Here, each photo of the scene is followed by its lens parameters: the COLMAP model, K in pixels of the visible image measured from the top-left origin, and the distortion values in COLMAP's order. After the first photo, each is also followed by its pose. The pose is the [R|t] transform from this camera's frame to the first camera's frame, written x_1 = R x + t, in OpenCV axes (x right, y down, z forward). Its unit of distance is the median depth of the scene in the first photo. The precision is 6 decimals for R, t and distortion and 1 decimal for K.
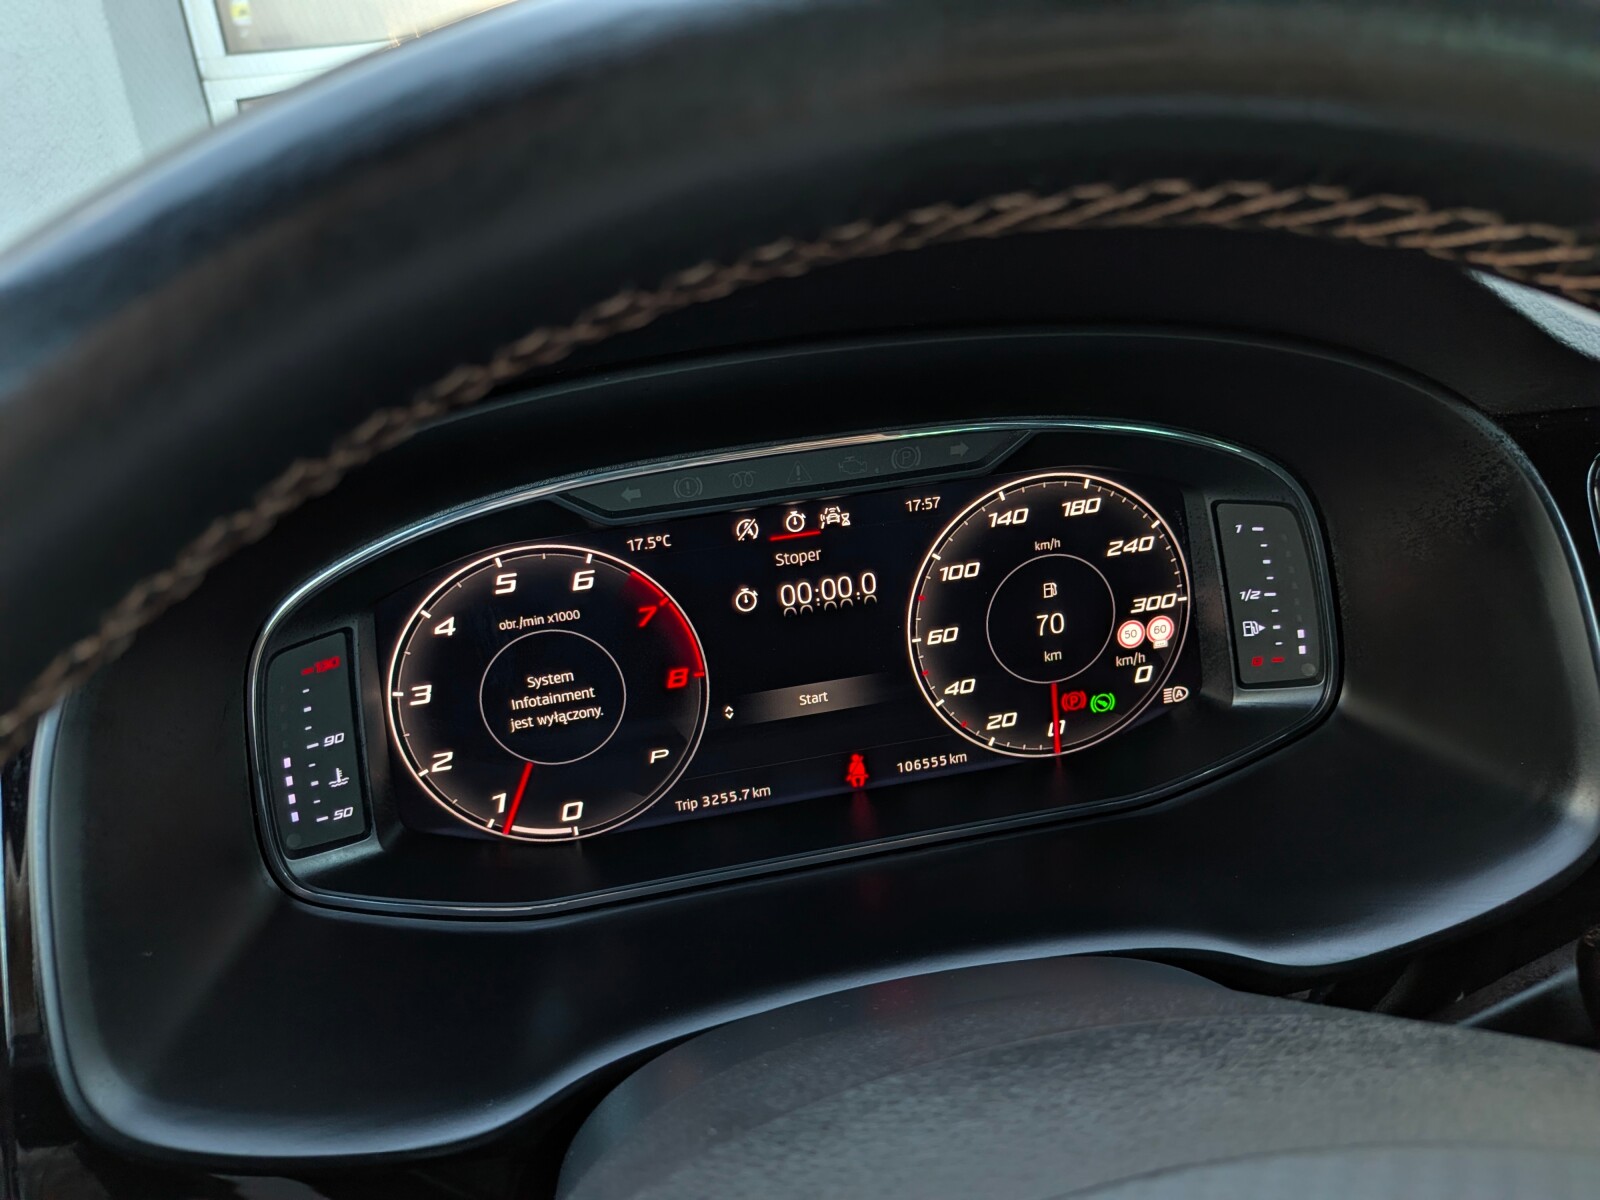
lens RADIAL K [[1163.4, 0, 789.0], [0, 1163.4, 586.8], [0, 0, 1]] dist [0.053227, -0.098270]
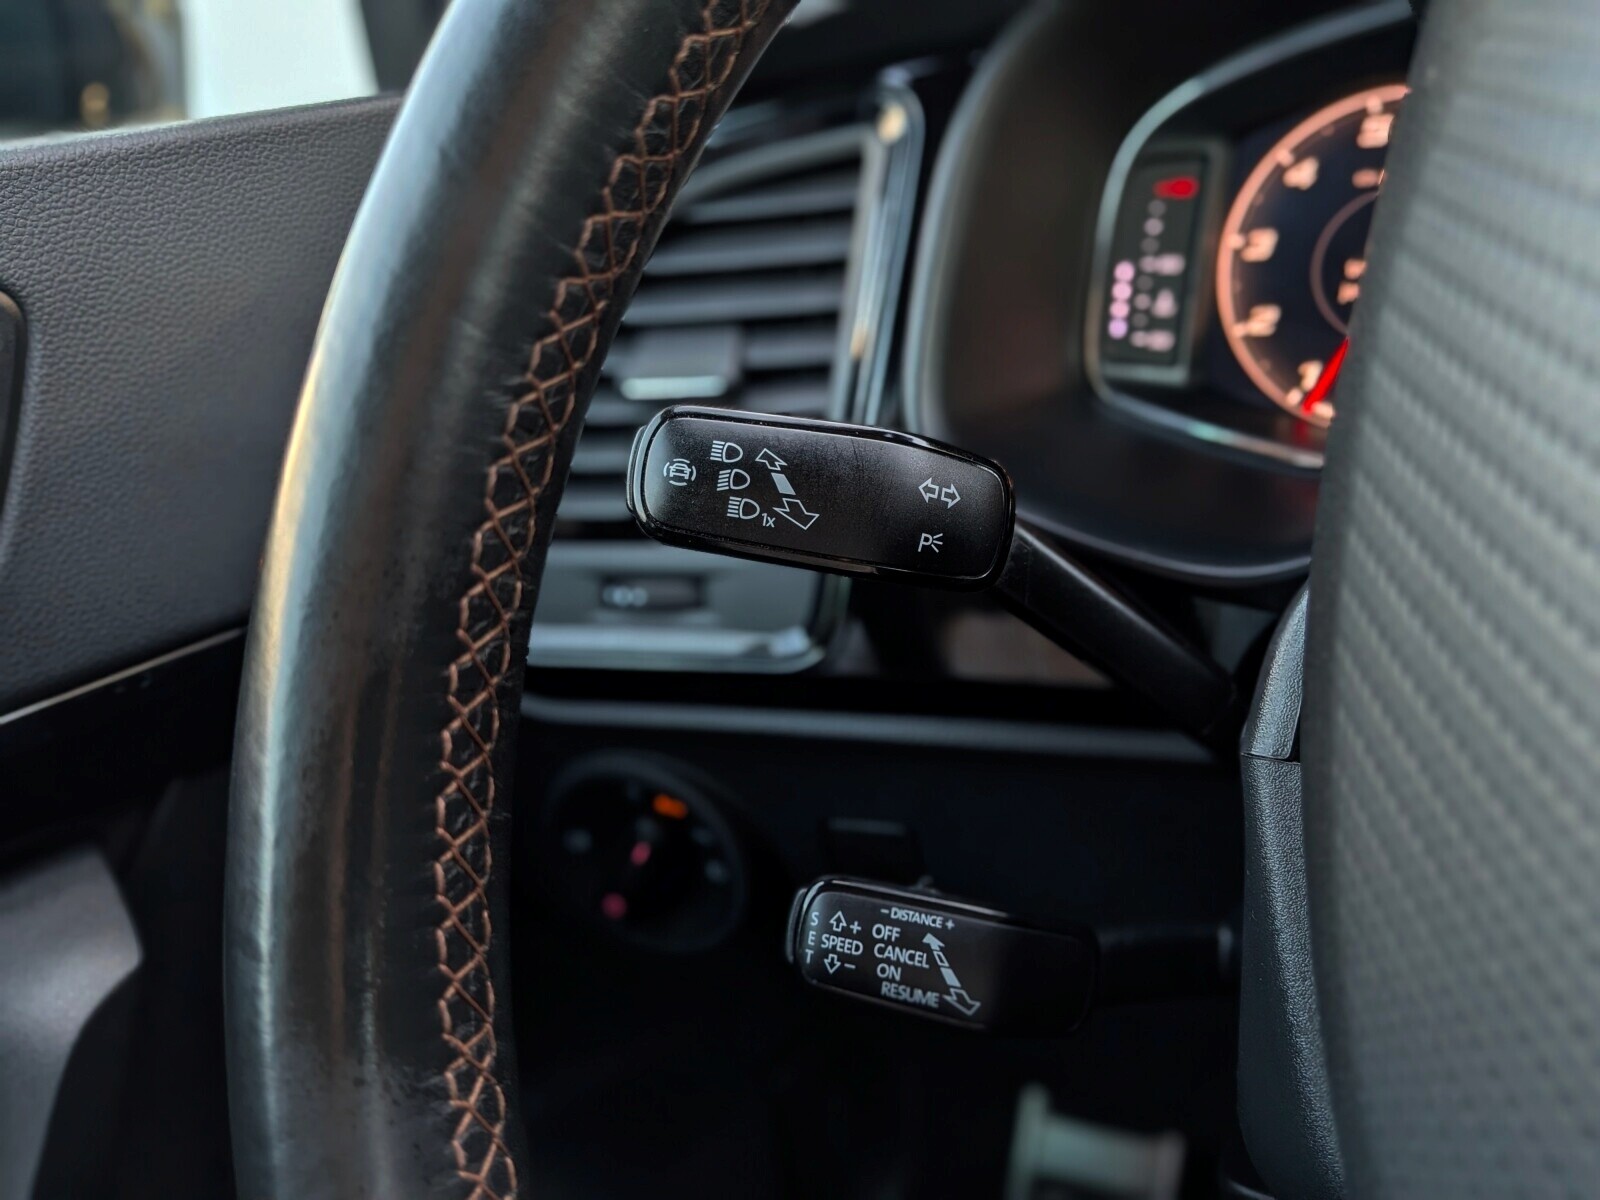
lens RADIAL K [[1163.4, 0, 809.4], [0, 1163.4, 594.6], [0, 0, 1]] dist [0.053227, -0.098270]
pose [[0.791616, 0.238112, -0.562714, 0.015334], [-0.198503, 0.971209, 0.131717, 0.315947], [0.577876, 0.007431, 0.816091, -0.037627]]
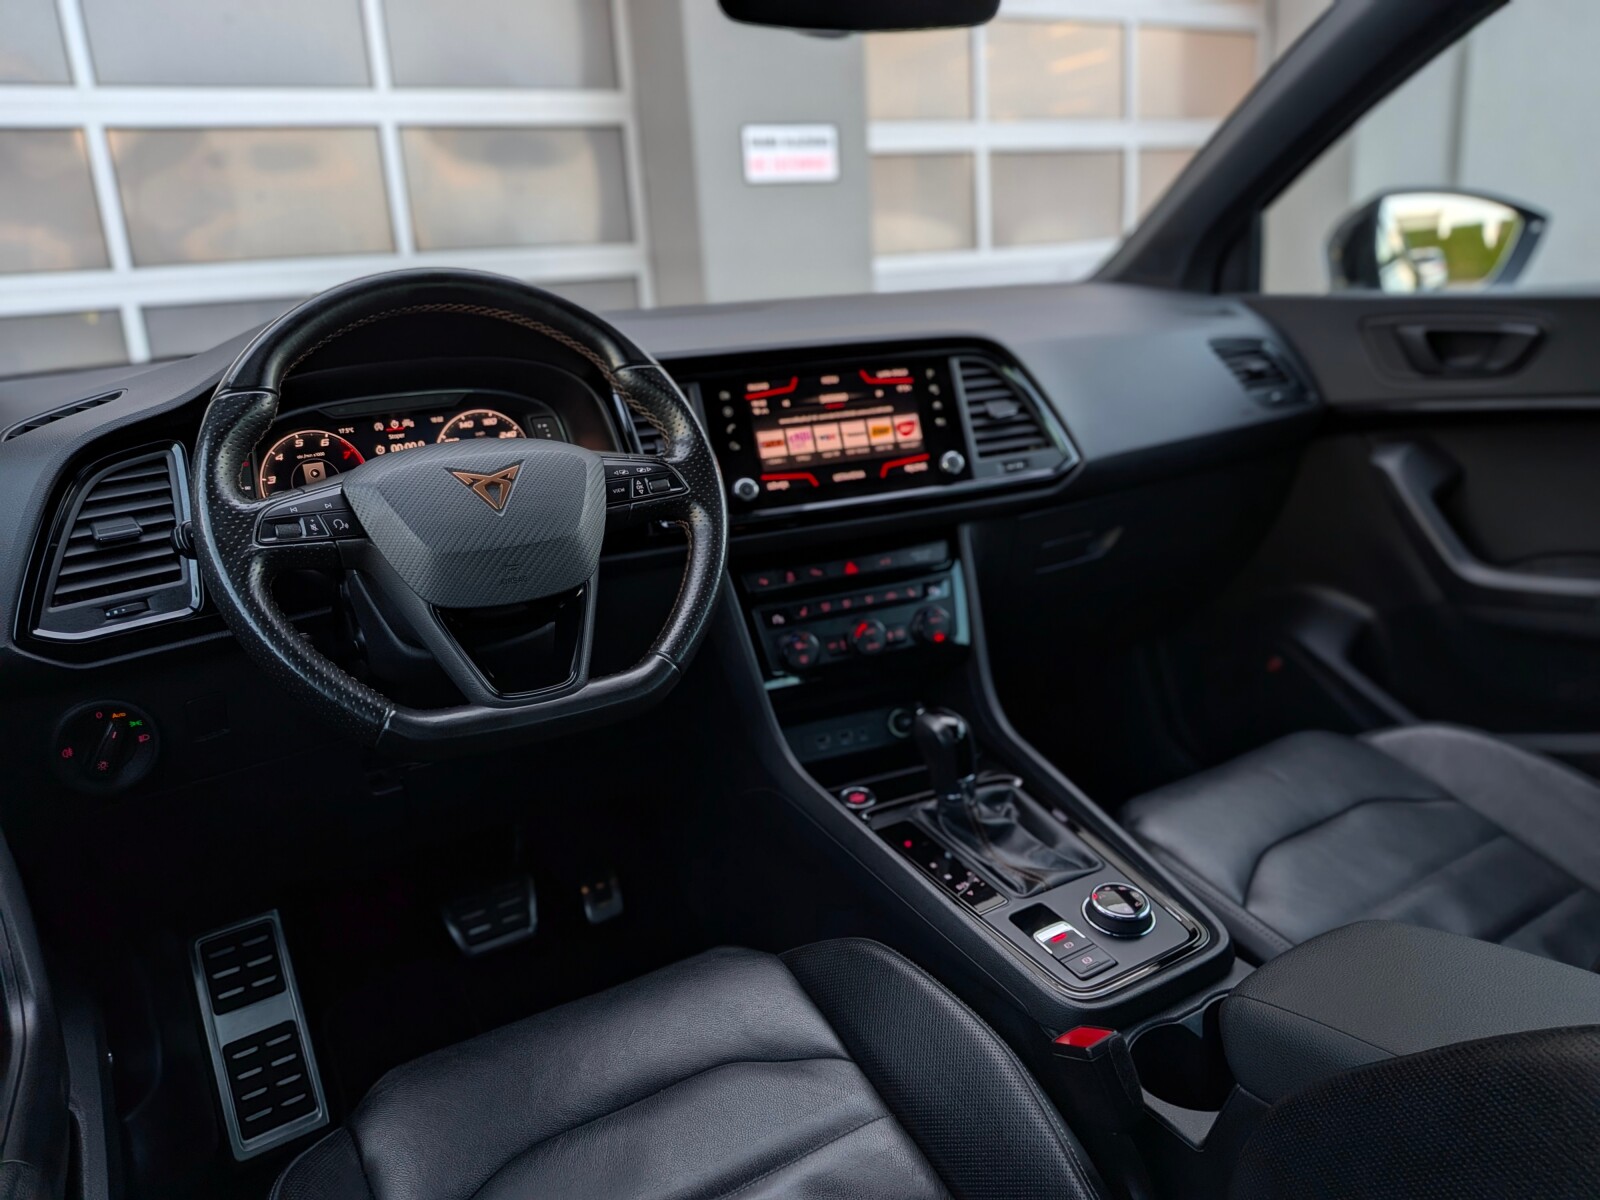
lens RADIAL K [[1163.4, 0, 808.5], [0, 1163.4, 602.9], [0, 0, 1]] dist [0.053227, -0.098270]
pose [[0.932350, -0.083311, 0.351827, -0.104051], [0.139486, 0.980641, -0.137430, 1.003561], [-0.333567, 0.177208, 0.925921, -2.219498]]
